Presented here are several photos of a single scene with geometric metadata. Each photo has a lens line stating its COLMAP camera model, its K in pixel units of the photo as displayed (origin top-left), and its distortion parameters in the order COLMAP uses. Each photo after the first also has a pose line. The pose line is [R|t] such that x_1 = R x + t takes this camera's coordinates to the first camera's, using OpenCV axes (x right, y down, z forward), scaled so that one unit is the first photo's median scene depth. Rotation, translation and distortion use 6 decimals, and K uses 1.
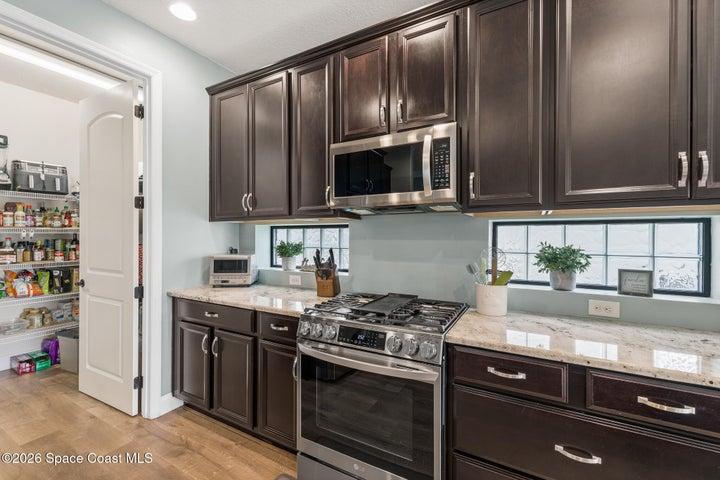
lens RADIAL K [[309.0, 0, 357.9], [0, 309.0, 236.7], [0, 0, 1]] dist [0.004676, -0.001545]
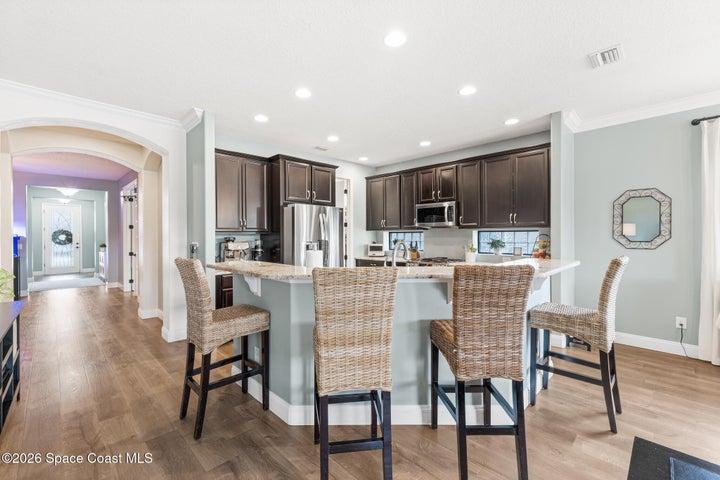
lens RADIAL K [[309.0, 0, 359.5], [0, 309.0, 235.3], [0, 0, 1]] dist [0.004676, -0.001545]
pose [[0.963691, -0.007466, -0.266916, 0.159733], [0.007796, 0.999970, 0.000177, -0.016862], [0.266906, -0.002251, 0.963720, -1.758554]]
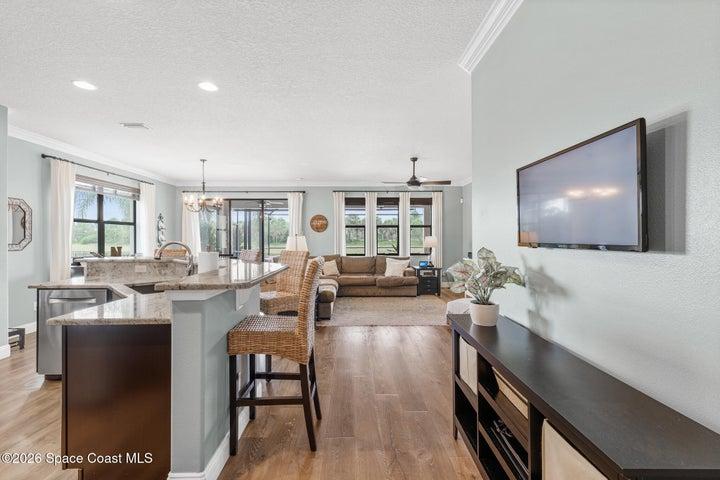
lens RADIAL K [[309.0, 0, 359.0], [0, 309.0, 238.8], [0, 0, 1]] dist [0.004676, -0.001545]
pose [[-0.513925, -0.001527, 0.857834, -1.640450], [-0.000292, 0.999999, 0.001606, -0.007498], [-0.857835, 0.000575, -0.513924, -0.504326]]
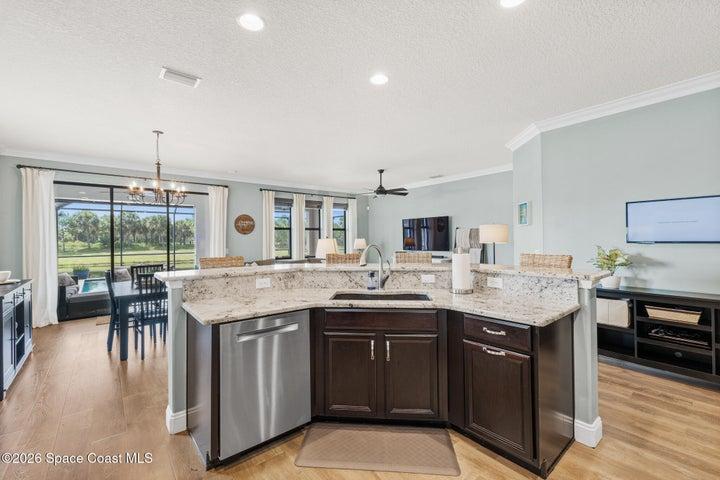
lens RADIAL K [[309.0, 0, 360.4], [0, 309.0, 237.4], [0, 0, 1]] dist [0.004676, -0.001545]
pose [[-0.936431, 0.009093, 0.350735, -0.432835], [0.006540, 0.999943, -0.008463, -0.014214], [-0.350792, -0.005631, -0.936437, 0.664496]]
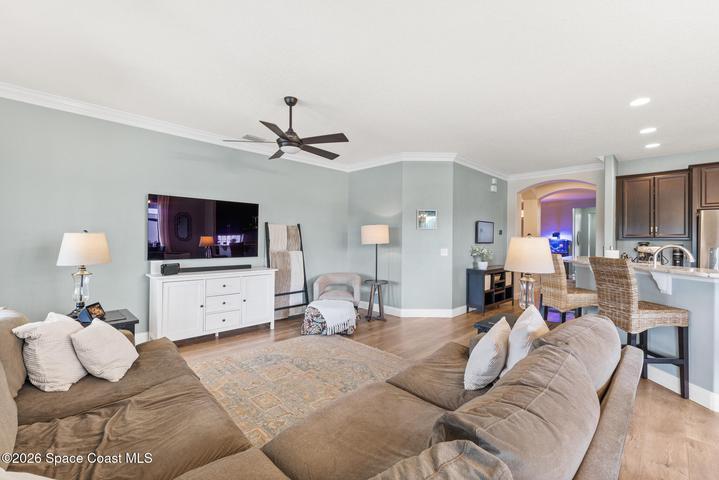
lens RADIAL K [[308.6, 0, 357.2], [0, 308.6, 239.6], [0, 0, 1]] dist [0.004676, -0.001545]
pose [[-0.273162, -0.004946, -0.961955, 1.879296], [-0.006369, 0.999974, -0.003333, -0.006504], [0.961947, 0.005216, -0.273186, -1.586575]]
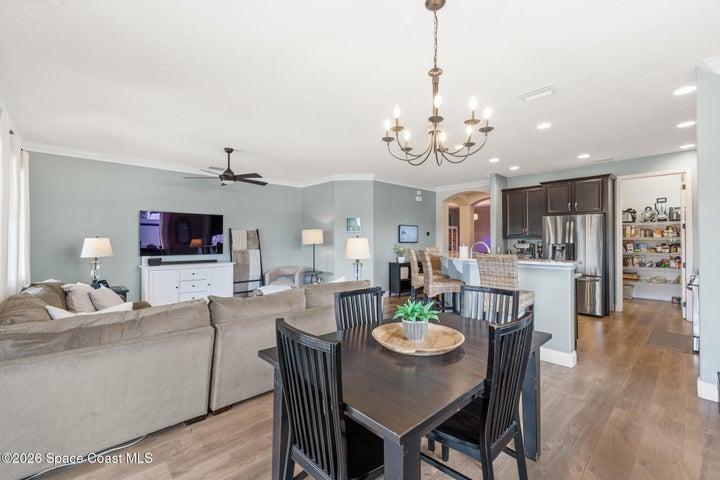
lens RADIAL K [[309.0, 0, 357.2], [0, 309.0, 238.8], [0, 0, 1]] dist [0.004676, -0.001545]
pose [[-0.303025, -0.009609, -0.952934, 2.441254], [0.002417, 0.999938, -0.010852, 0.002045], [0.952979, -0.005592, -0.302983, -0.676161]]
